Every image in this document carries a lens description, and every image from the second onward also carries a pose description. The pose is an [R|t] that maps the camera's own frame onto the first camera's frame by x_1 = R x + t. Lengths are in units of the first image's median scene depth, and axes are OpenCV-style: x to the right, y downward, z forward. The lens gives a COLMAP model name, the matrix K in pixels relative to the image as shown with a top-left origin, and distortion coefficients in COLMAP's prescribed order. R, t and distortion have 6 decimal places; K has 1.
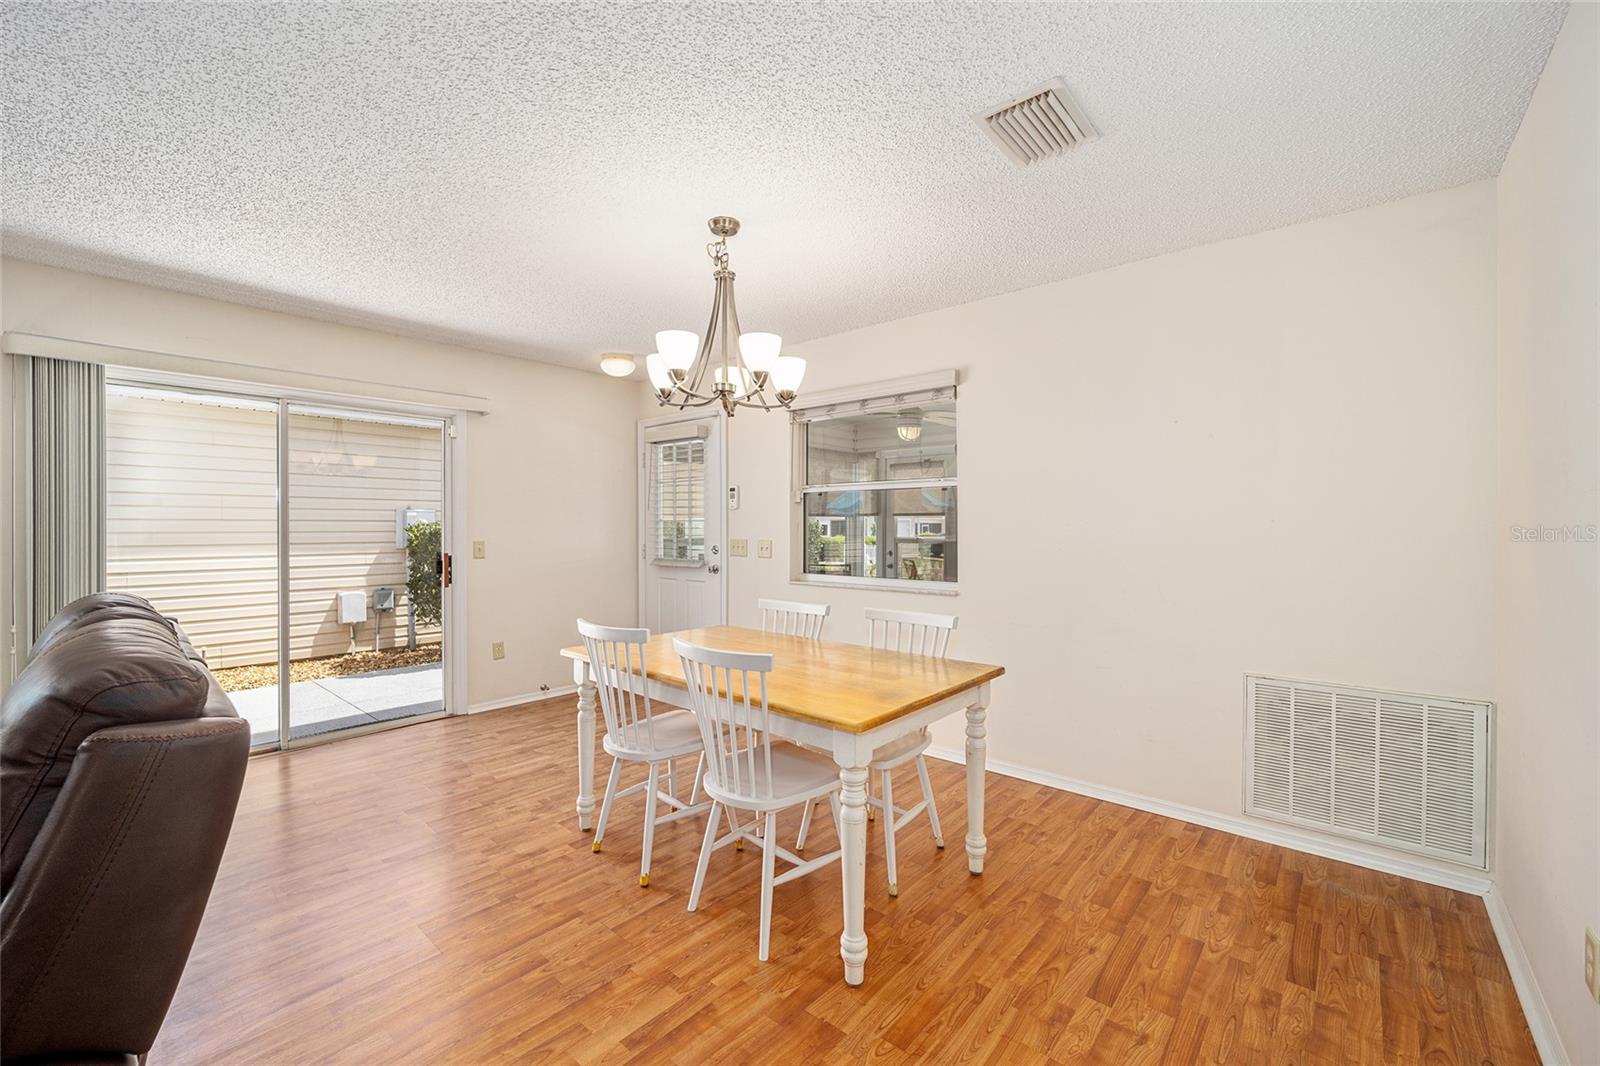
lens RADIAL K [[648.2, 0, 795.0], [0, 648.2, 528.0], [0, 0, 1]] dist [-0.014067, 0.002398]
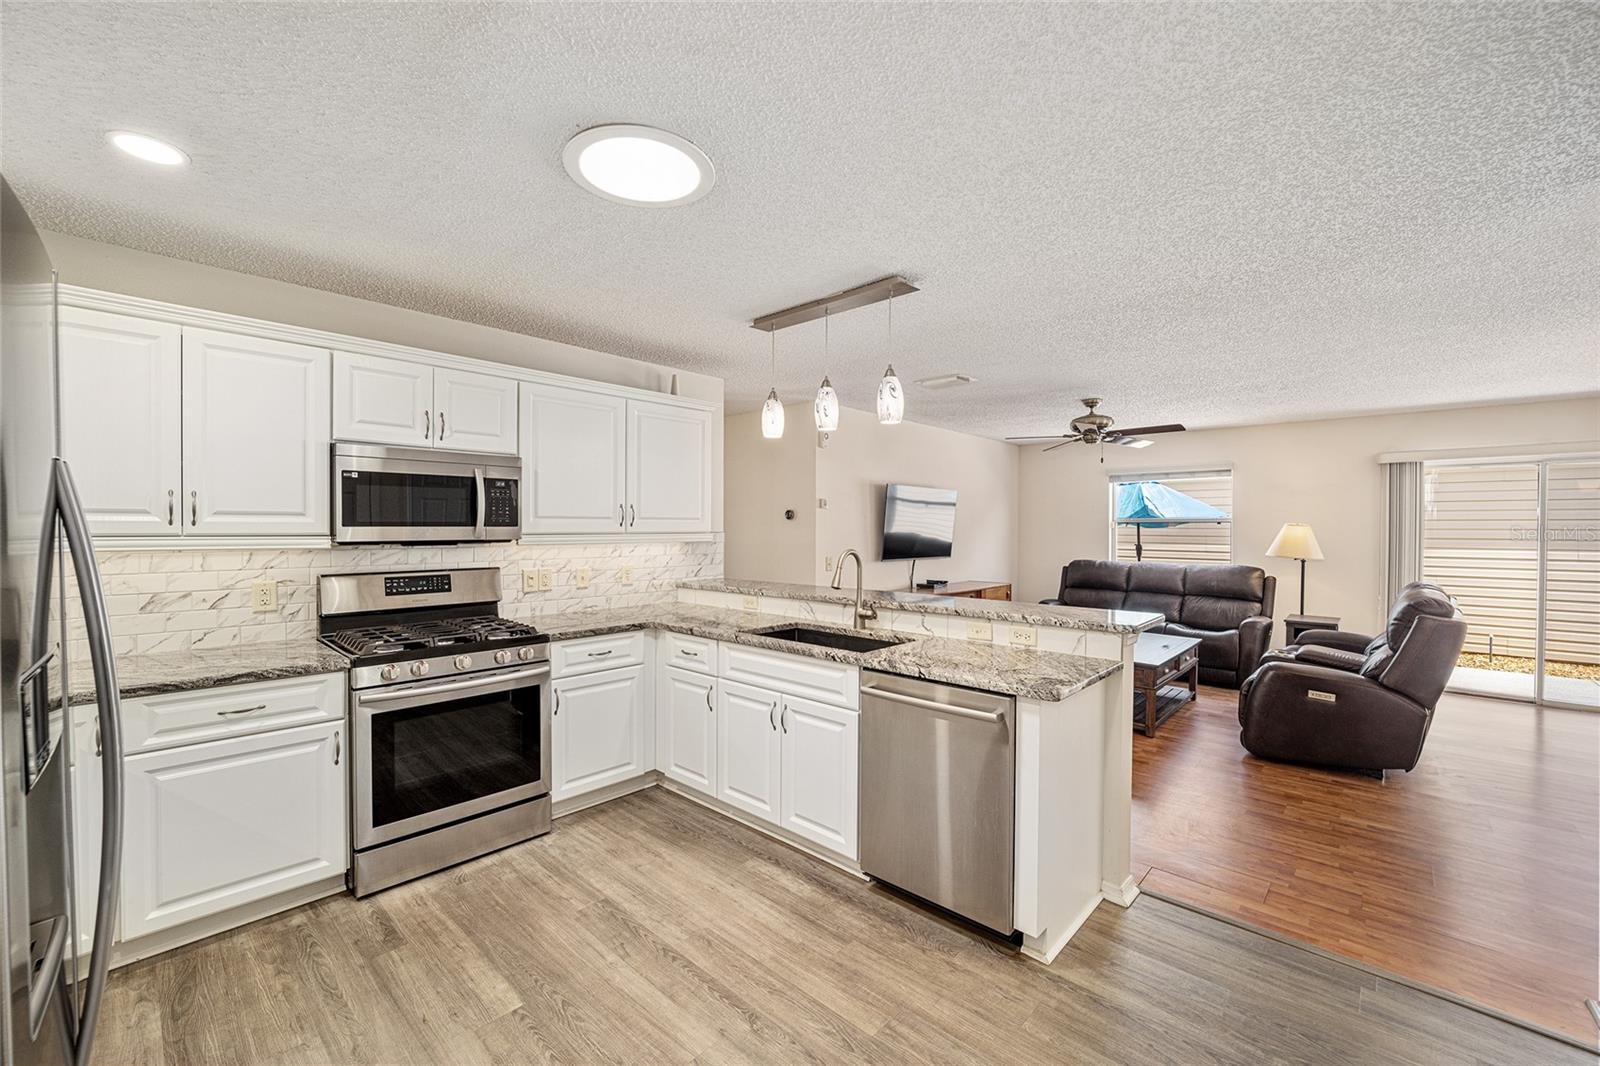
lens RADIAL K [[648.2, 0, 799.2], [0, 648.2, 529.0], [0, 0, 1]] dist [-0.014067, 0.002398]
pose [[-0.026439, 0.000192, -0.999650, 0.502129], [-0.007562, 0.999971, 0.000392, -0.027360], [0.999622, 0.007570, -0.026437, -0.461577]]
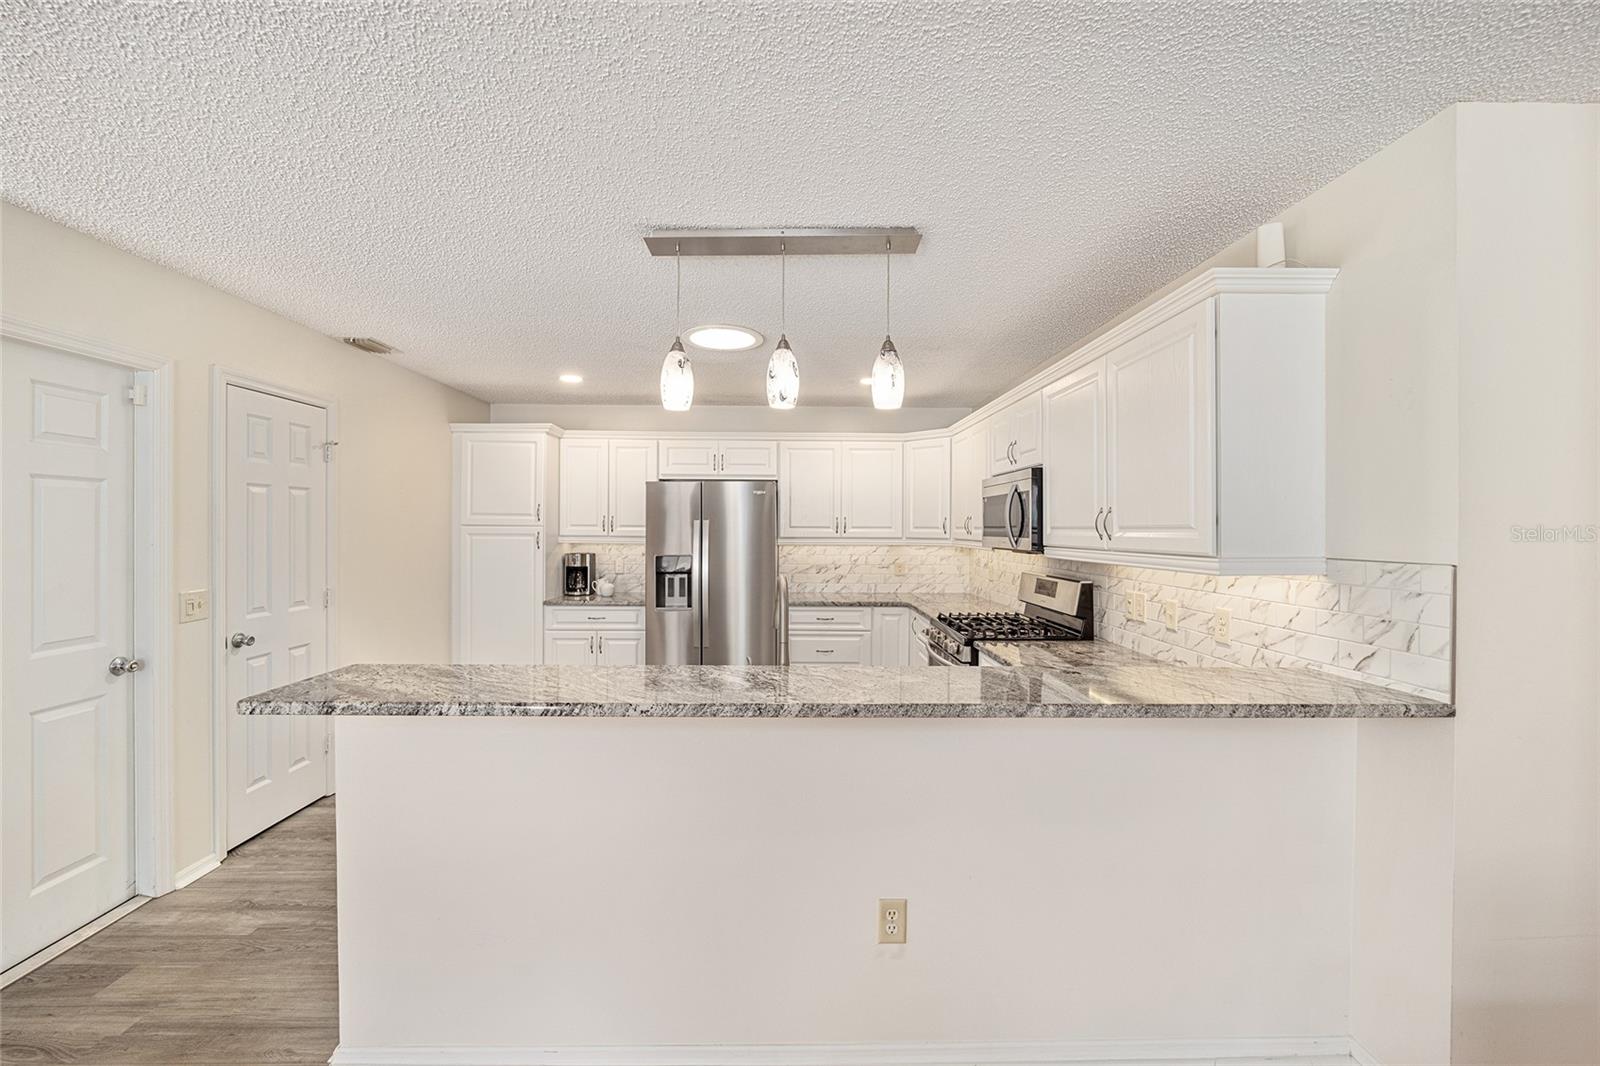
lens RADIAL K [[648.2, 0, 793.3], [0, 648.2, 532.5], [0, 0, 1]] dist [-0.014067, 0.002398]
pose [[-0.671205, -0.012515, 0.741166, -0.438176], [-0.004700, 0.999909, 0.012627, -0.039295], [-0.741257, 0.004992, -0.671203, -0.160769]]
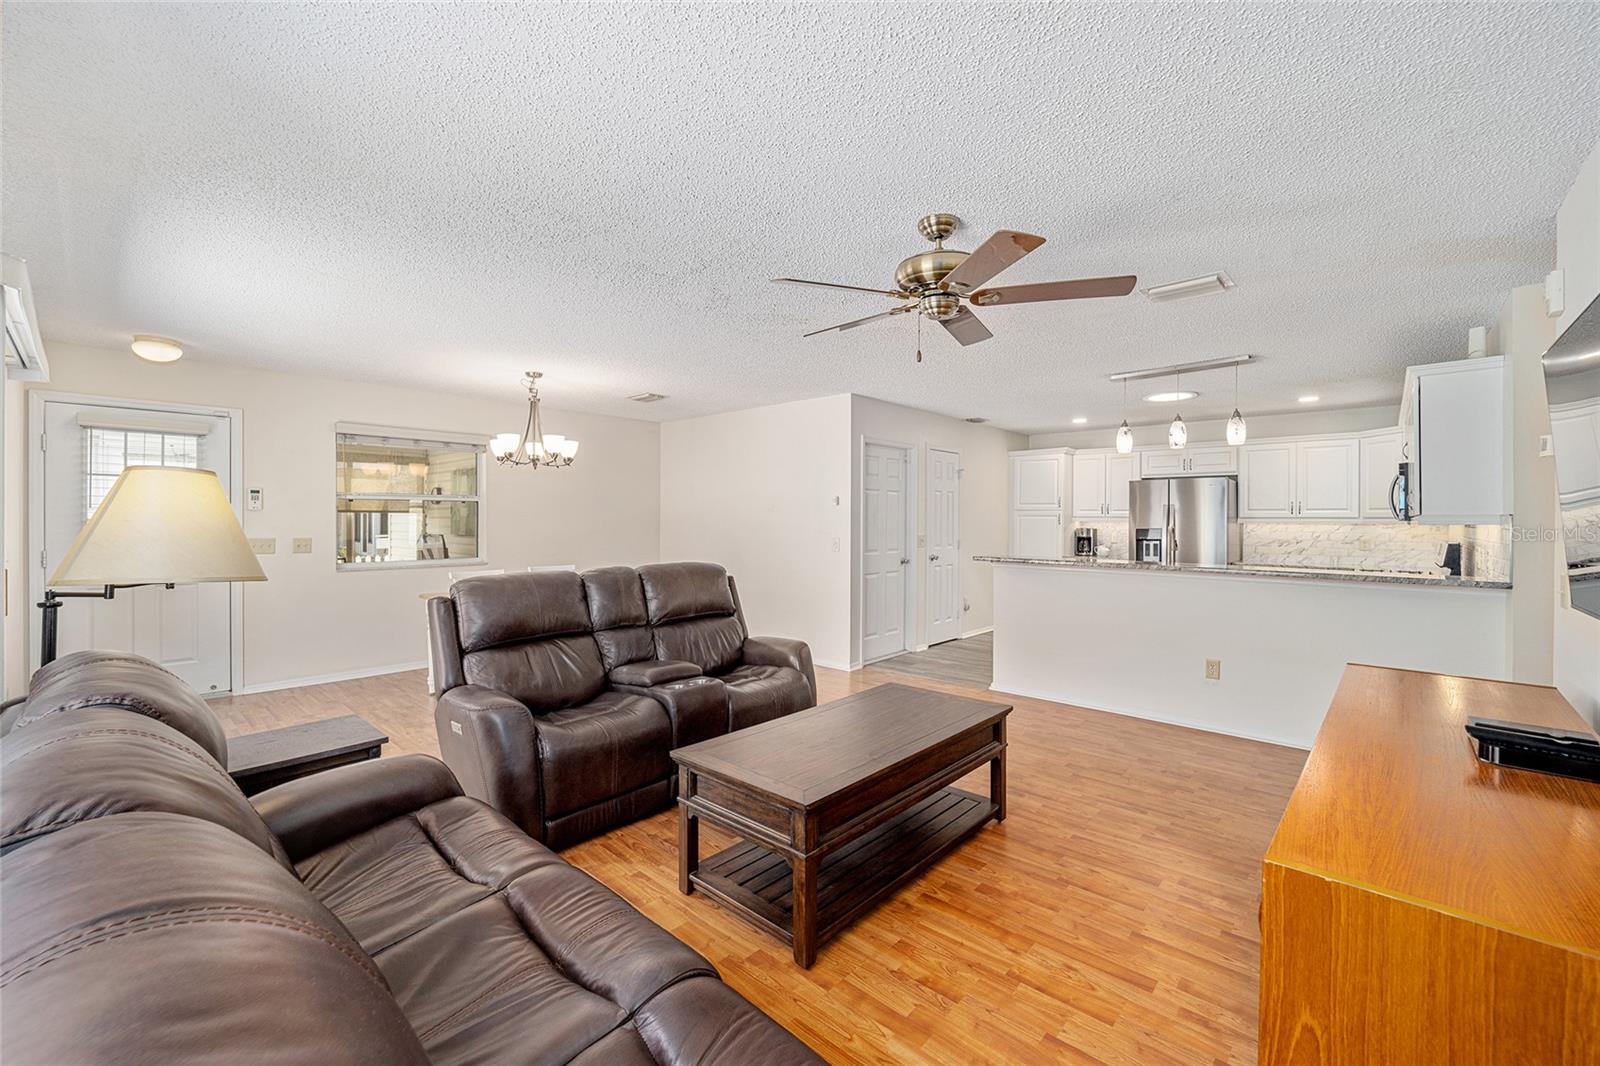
lens RADIAL K [[648.2, 0, 793.1], [0, 648.2, 520.9], [0, 0, 1]] dist [-0.014067, 0.002398]
pose [[0.023068, -0.005828, 0.999717, -1.057514], [-0.001772, 0.999981, 0.005870, -0.017785], [-0.999732, -0.001907, 0.023057, 0.085465]]
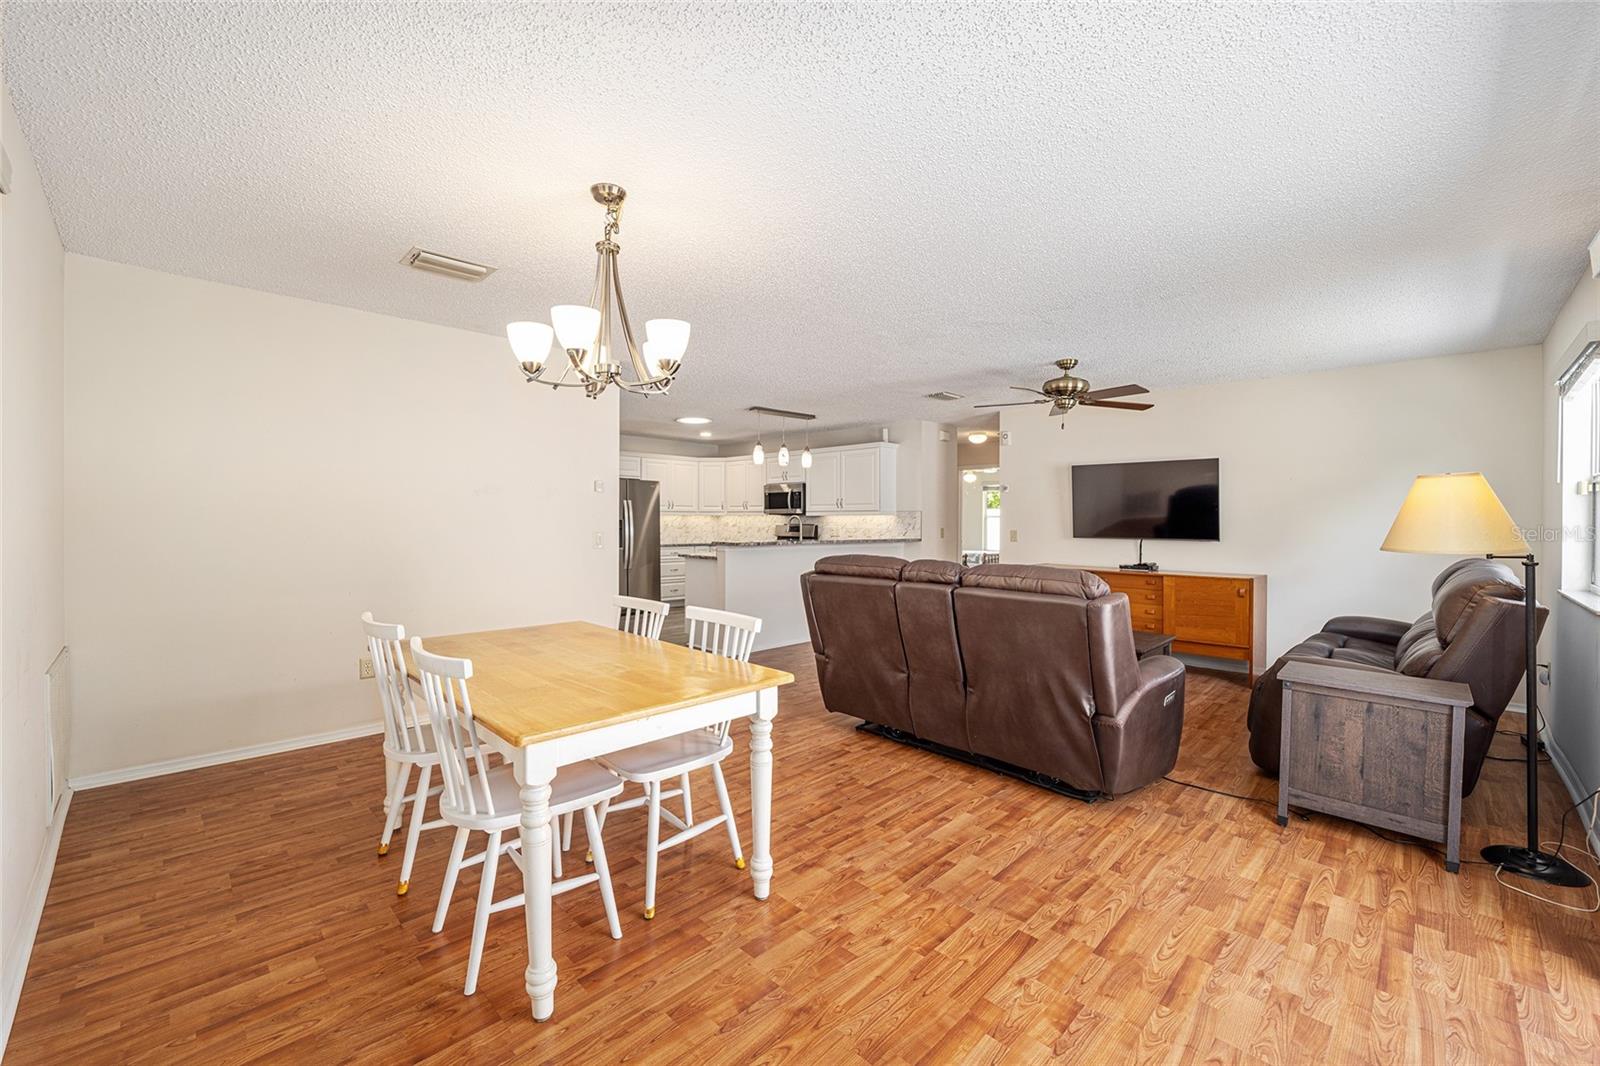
lens RADIAL K [[648.2, 0, 795.2], [0, 648.2, 524.7], [0, 0, 1]] dist [-0.014067, 0.002398]
pose [[-0.997671, -0.009882, 0.067487, -0.227312], [-0.009153, 0.999896, 0.011103, -0.003427], [-0.067589, 0.010459, -0.997658, 0.982295]]
